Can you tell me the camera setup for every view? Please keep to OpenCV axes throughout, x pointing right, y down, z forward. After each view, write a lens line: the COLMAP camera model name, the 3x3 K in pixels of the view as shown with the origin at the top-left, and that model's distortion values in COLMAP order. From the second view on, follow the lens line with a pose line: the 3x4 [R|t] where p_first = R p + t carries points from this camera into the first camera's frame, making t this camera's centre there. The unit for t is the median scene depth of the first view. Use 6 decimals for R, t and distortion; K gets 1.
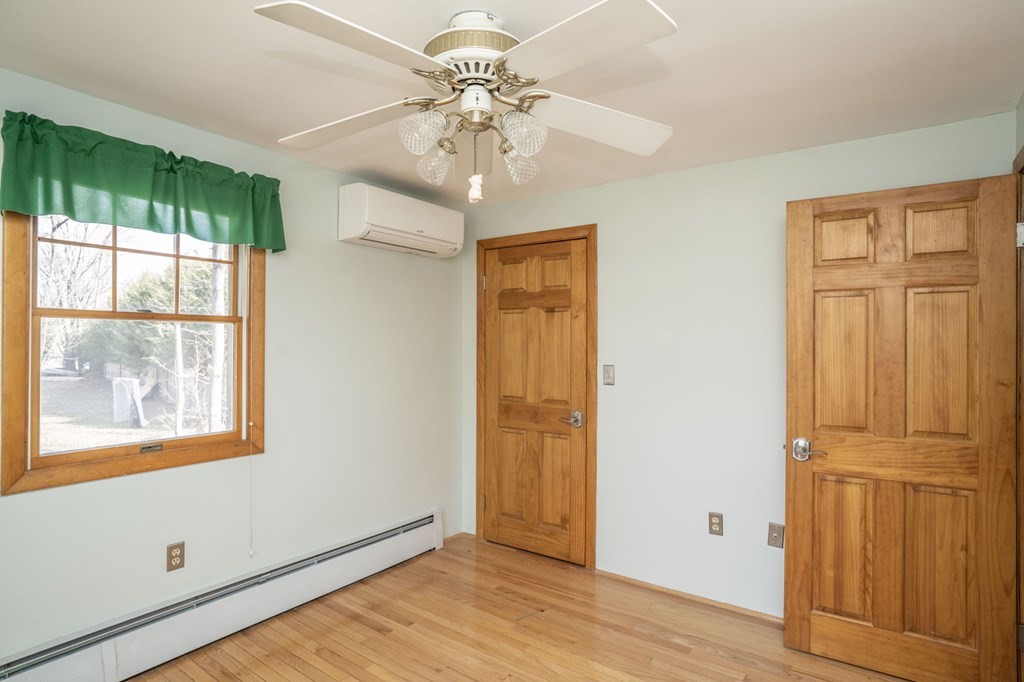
lens RADIAL K [[598.8, 0, 512.0], [0, 598.8, 341.0], [0, 0, 1]] dist [-0.060654, 0.043740]
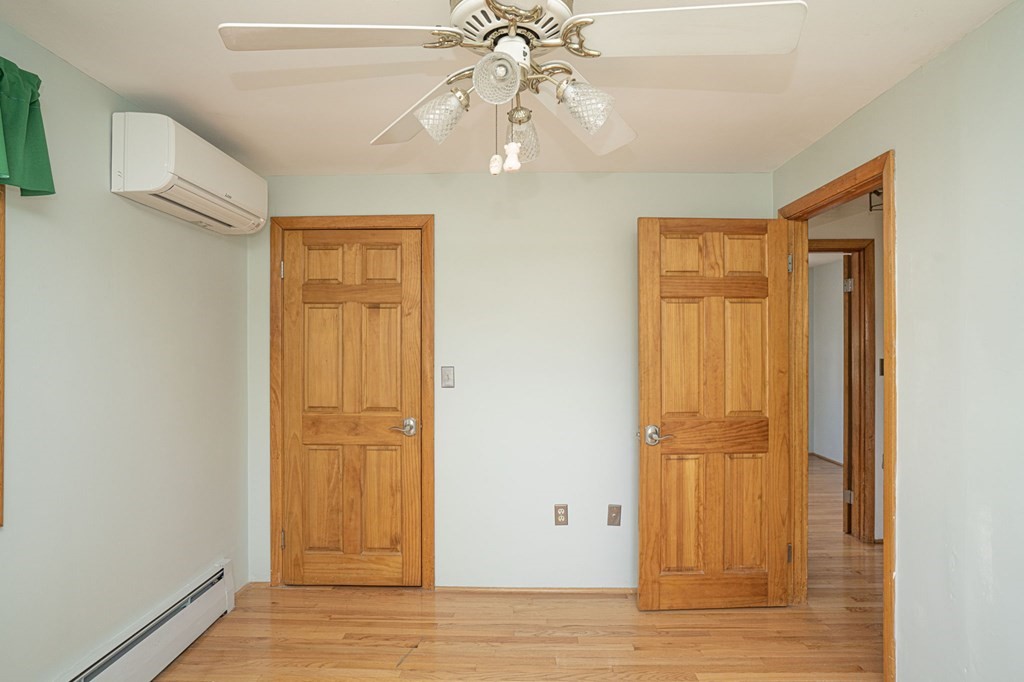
lens RADIAL K [[598.8, 0, 512.0], [0, 598.8, 341.0], [0, 0, 1]] dist [-0.060654, 0.043740]
pose [[0.794753, 0.001047, 0.606933, -0.323437], [0.001778, 0.999990, -0.004053, 0.004122], [-0.606931, 0.004300, 0.794743, 0.186677]]
